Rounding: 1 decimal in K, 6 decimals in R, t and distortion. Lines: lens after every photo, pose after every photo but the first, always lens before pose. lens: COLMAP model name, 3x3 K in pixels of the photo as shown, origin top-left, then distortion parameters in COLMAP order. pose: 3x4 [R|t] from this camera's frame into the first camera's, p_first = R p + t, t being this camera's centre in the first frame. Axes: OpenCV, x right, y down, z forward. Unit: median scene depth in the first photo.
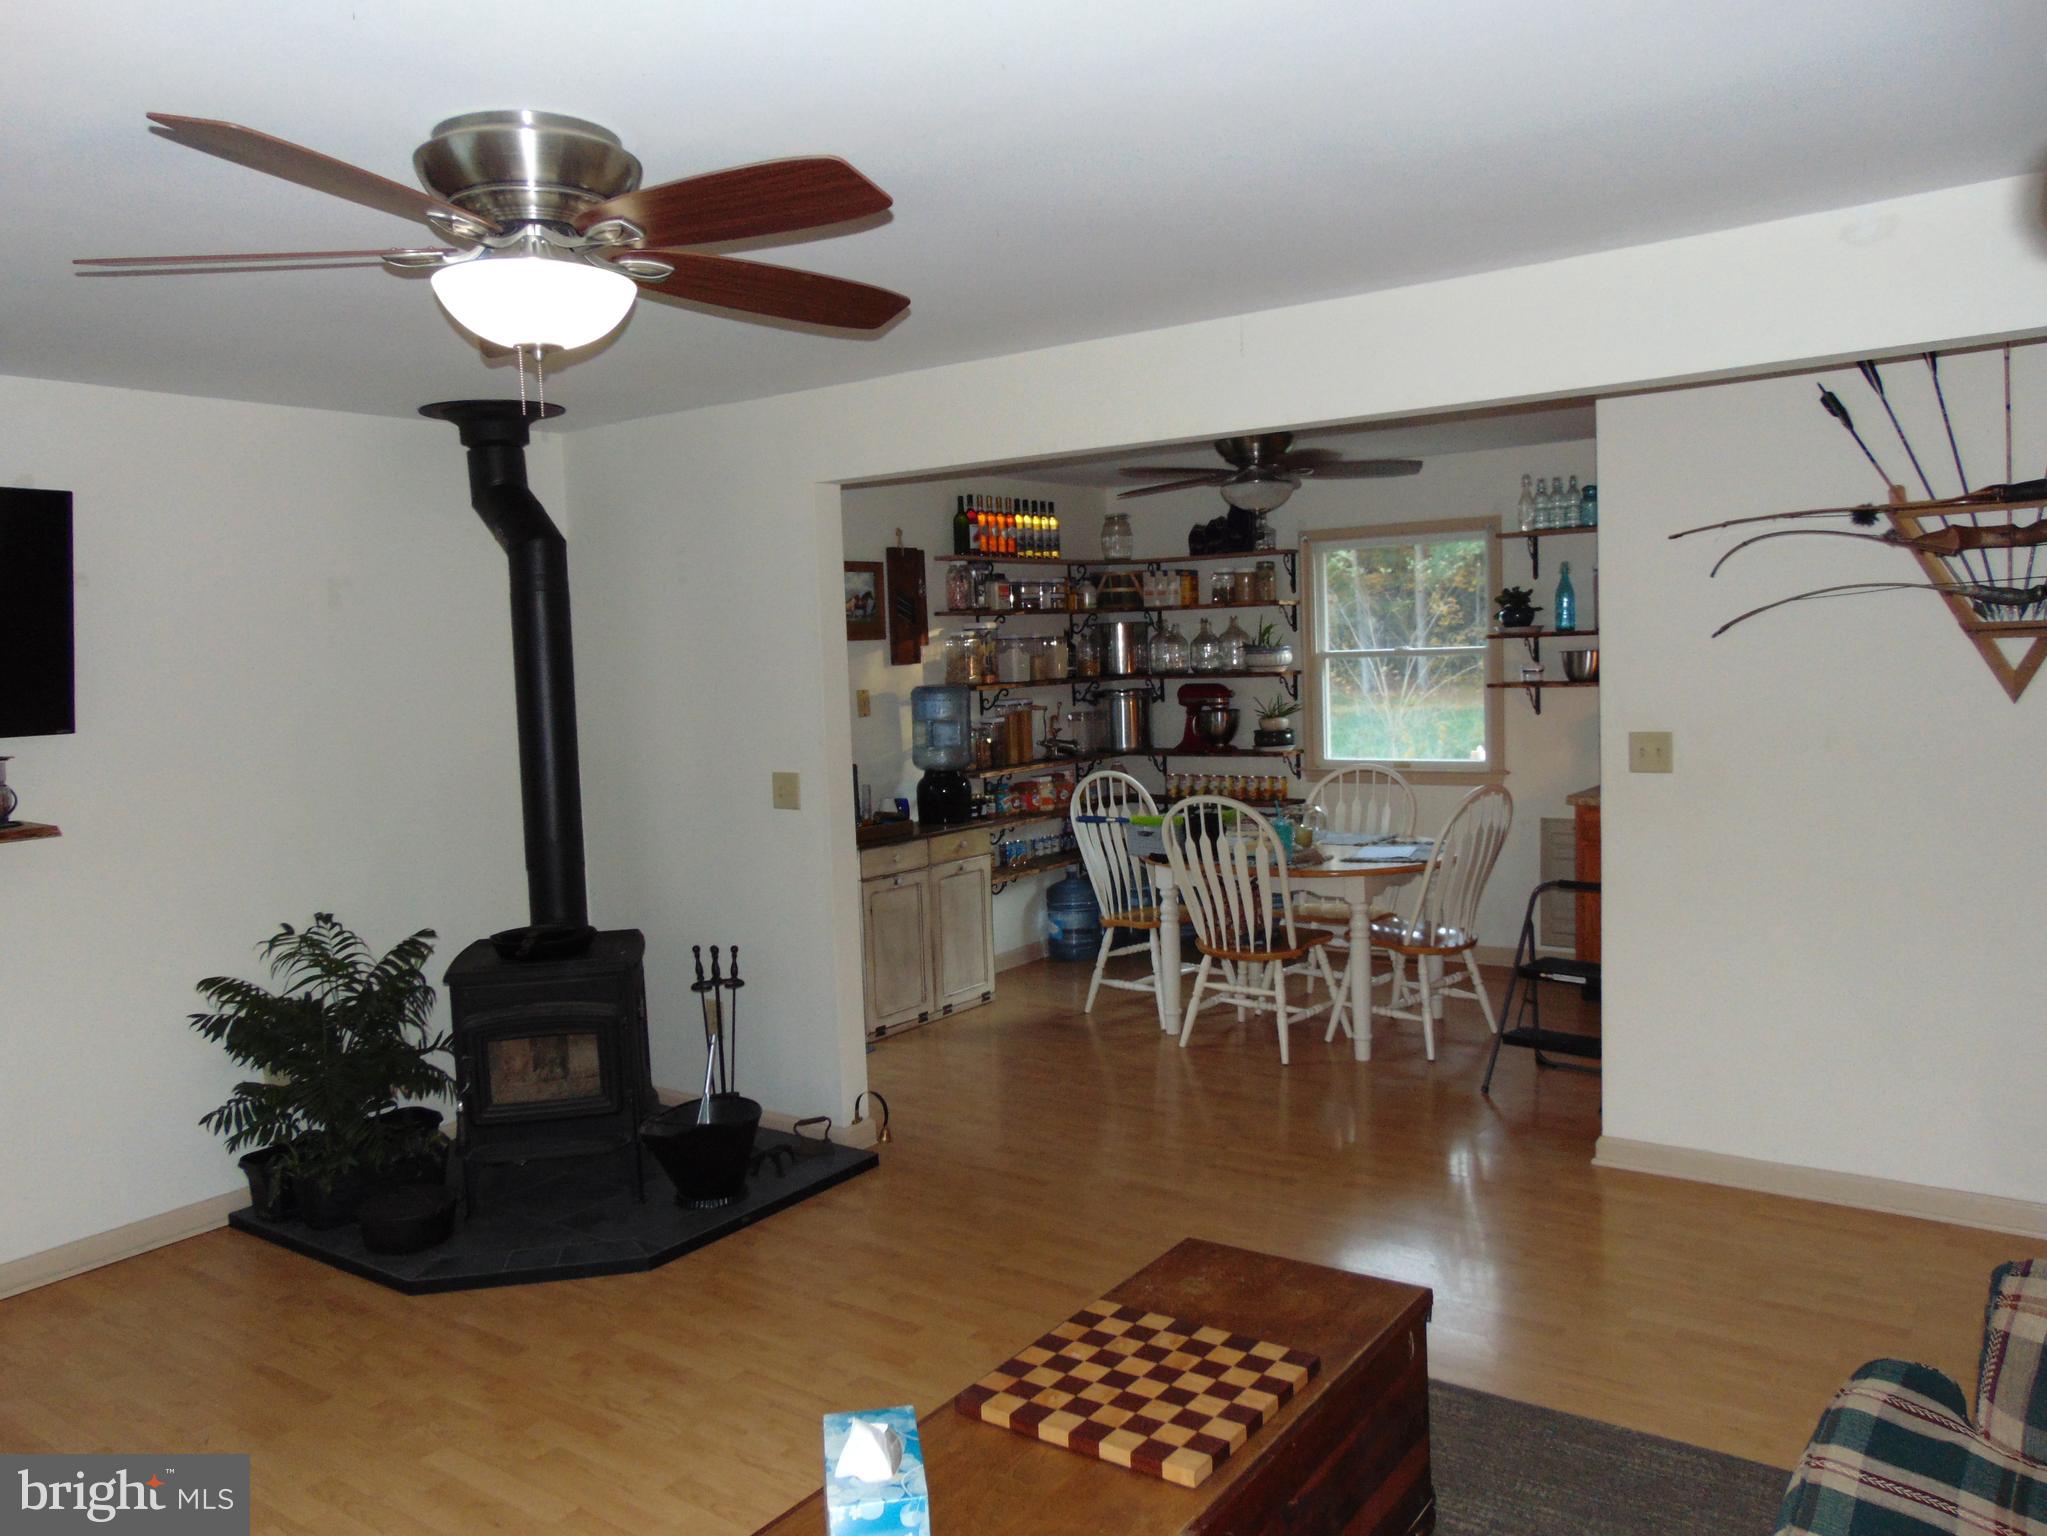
lens RADIAL K [[1544.5, 0, 1020.3], [0, 1544.5, 773.5], [0, 0, 1]] dist [-0.031105, 0.076065]
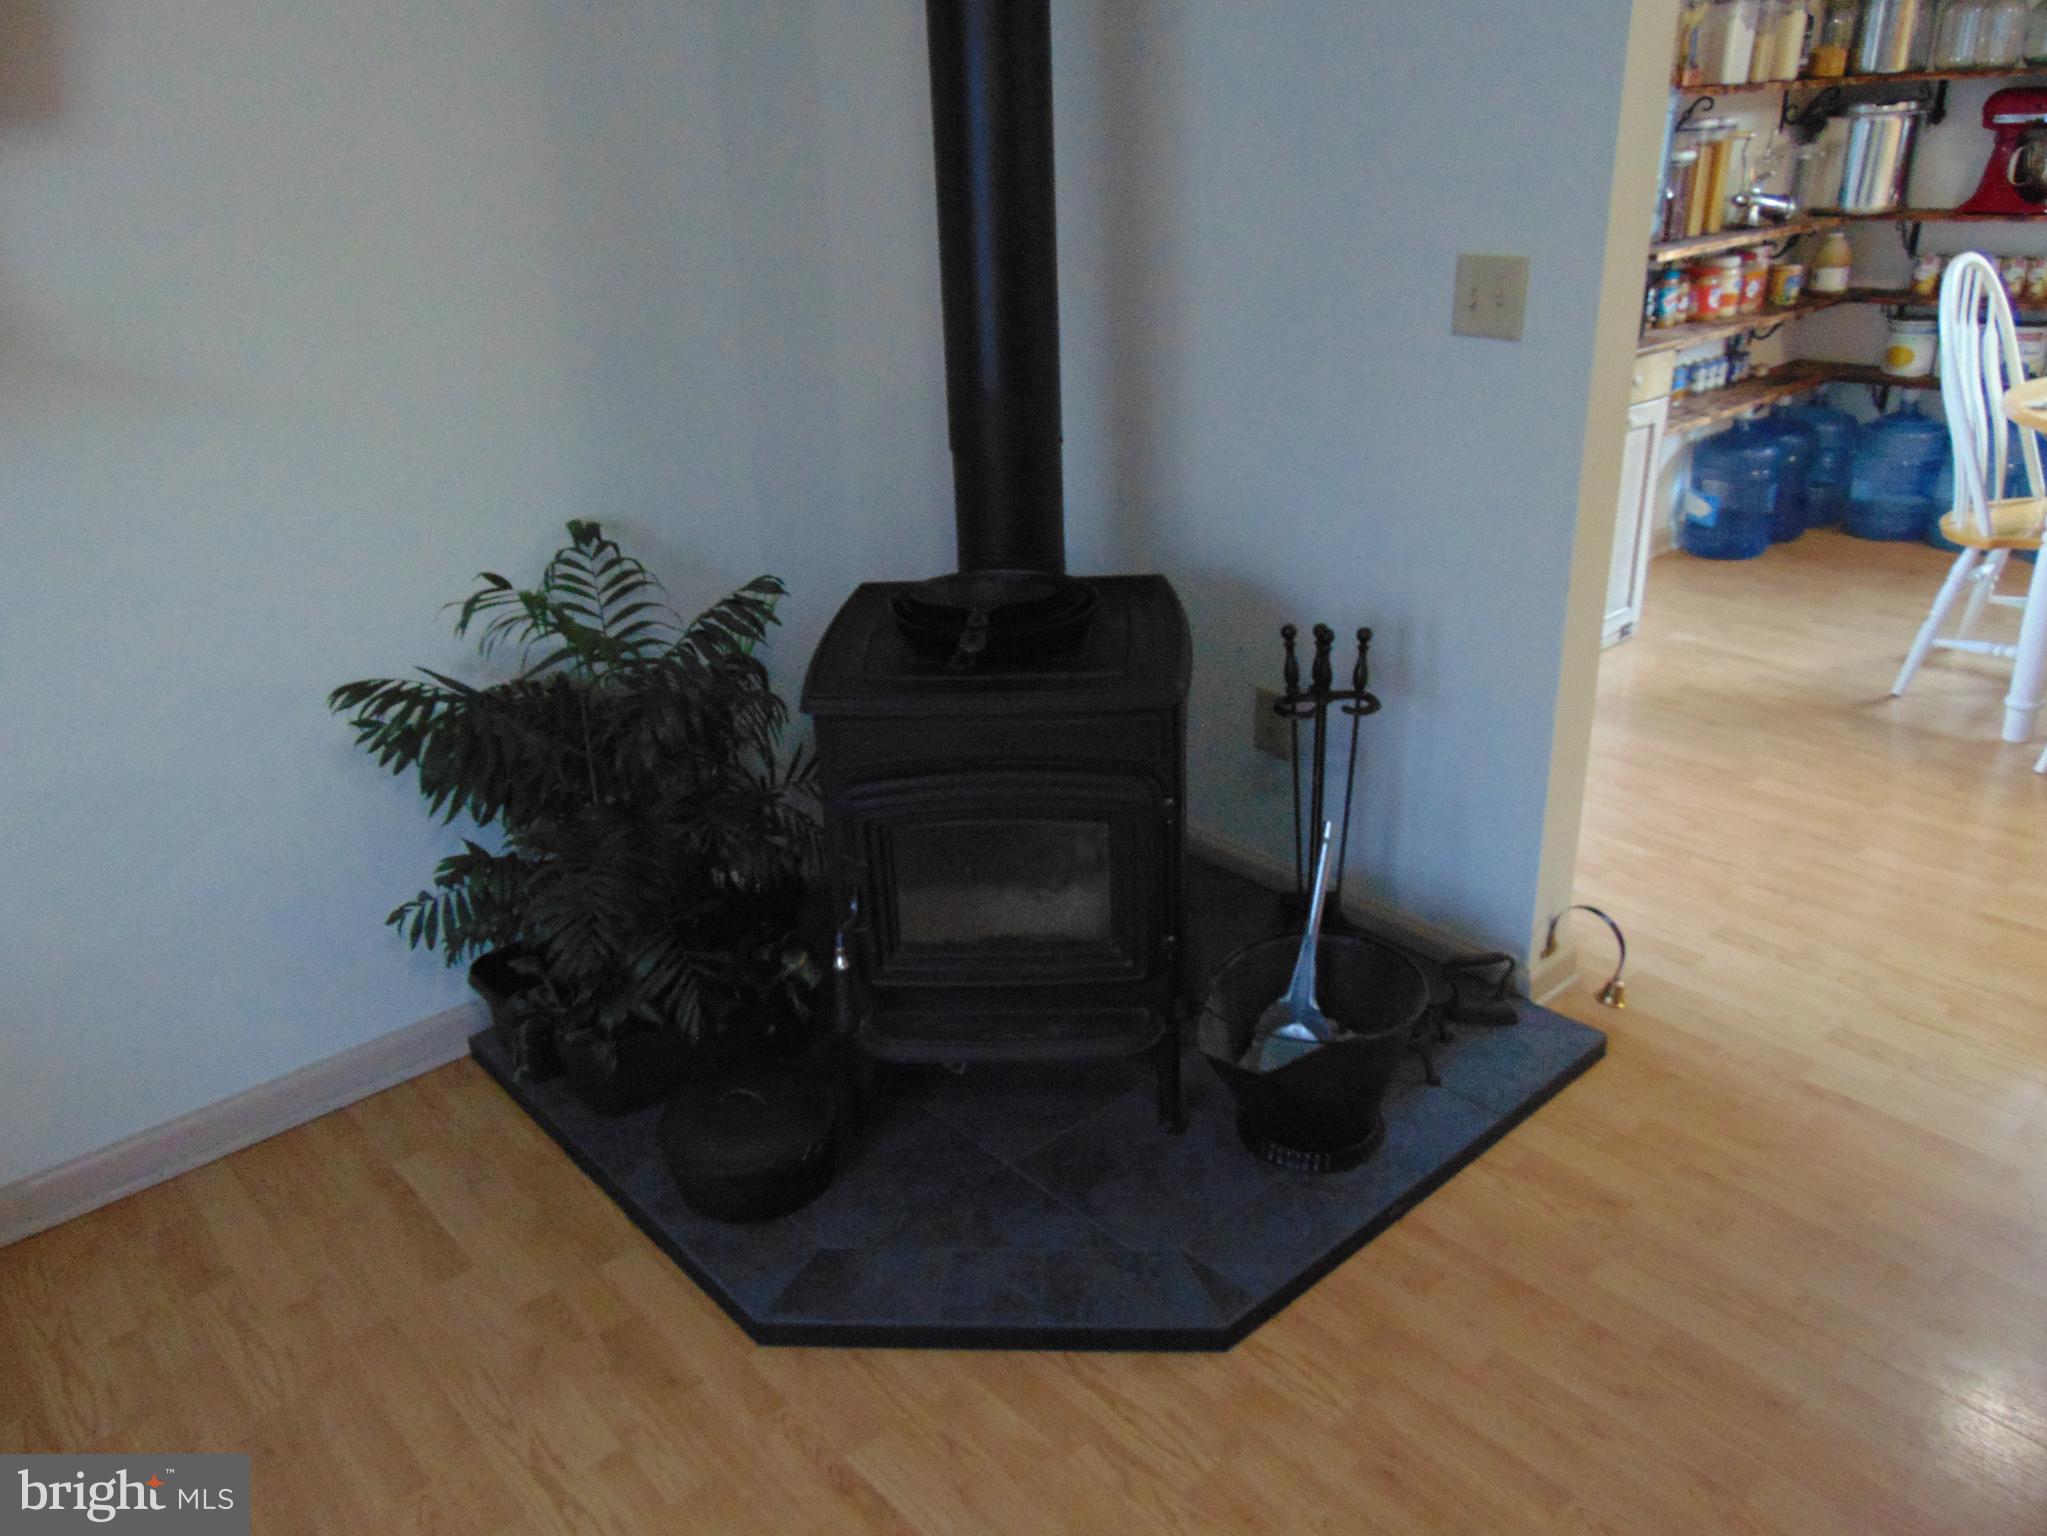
lens RADIAL K [[1544.5, 0, 1020.3], [0, 1544.5, 773.5], [0, 0, 1]] dist [-0.031105, 0.076065]
pose [[0.975193, 0.087037, -0.203528, -0.197331], [-0.015190, 0.943599, 0.330741, -0.004998], [0.220836, -0.319444, 0.921513, 0.534797]]
